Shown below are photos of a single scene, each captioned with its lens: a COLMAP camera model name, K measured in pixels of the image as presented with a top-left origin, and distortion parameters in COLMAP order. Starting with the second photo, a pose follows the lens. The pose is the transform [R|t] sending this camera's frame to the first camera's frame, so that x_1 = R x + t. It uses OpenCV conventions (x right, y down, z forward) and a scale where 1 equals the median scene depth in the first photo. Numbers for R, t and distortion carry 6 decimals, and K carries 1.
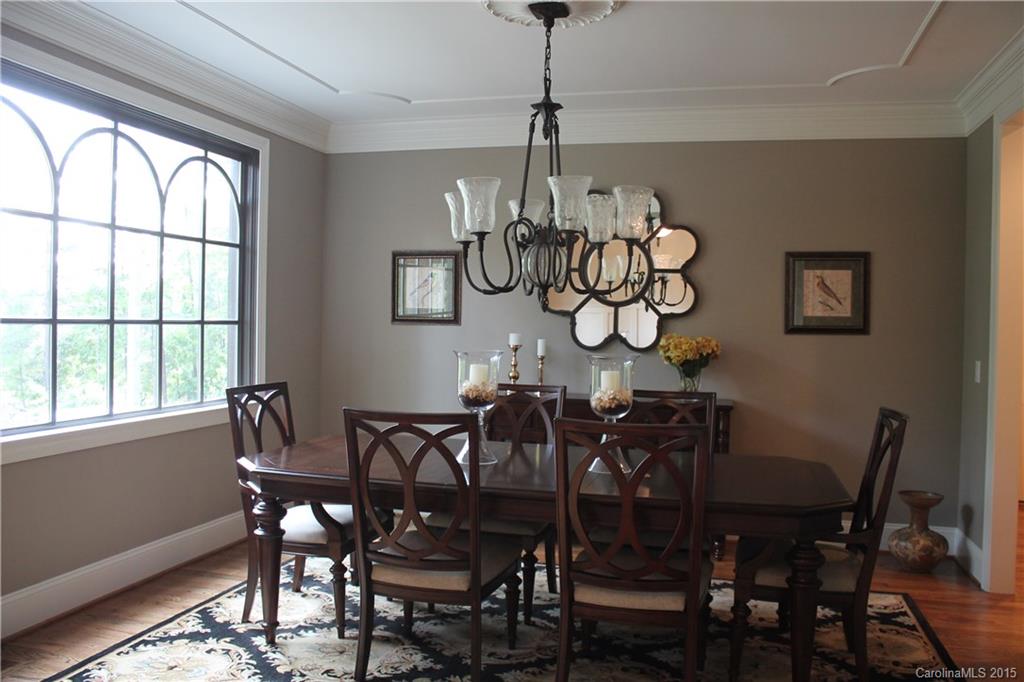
lens RADIAL K [[852.7, 0, 513.4], [0, 852.7, 342.1], [0, 0, 1]] dist [-0.125000, 0.077878]
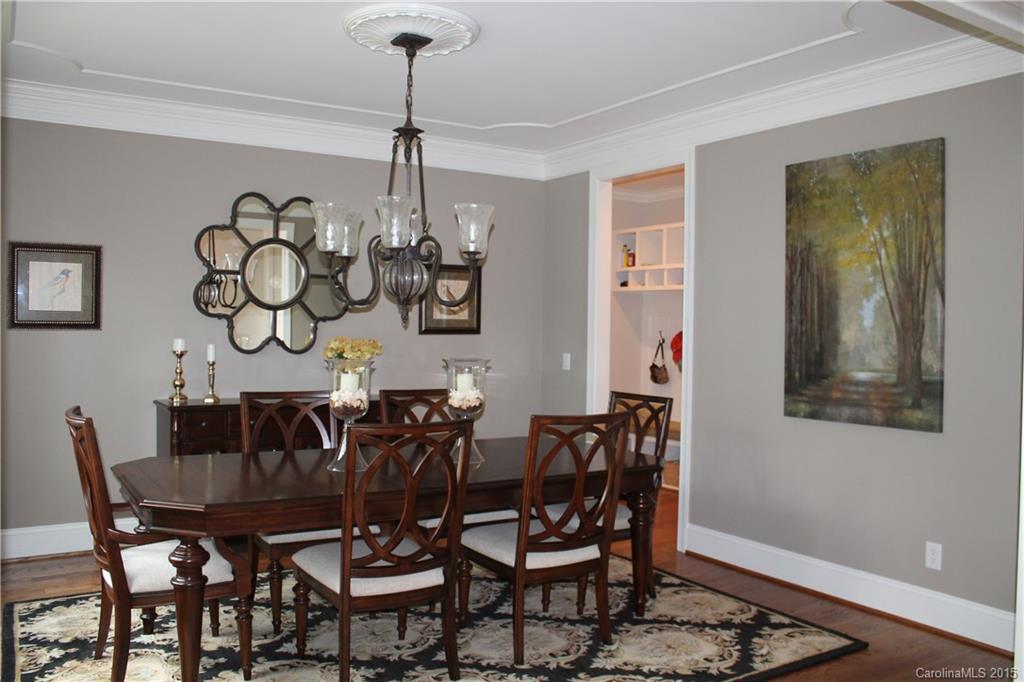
lens RADIAL K [[852.7, 0, 515.6], [0, 852.7, 338.1], [0, 0, 1]] dist [-0.125000, 0.077878]
pose [[0.682183, -0.018815, 0.730939, -0.650639], [0.015178, 0.999818, 0.011571, -0.024623], [-0.731023, 0.003200, 0.682345, 0.166138]]
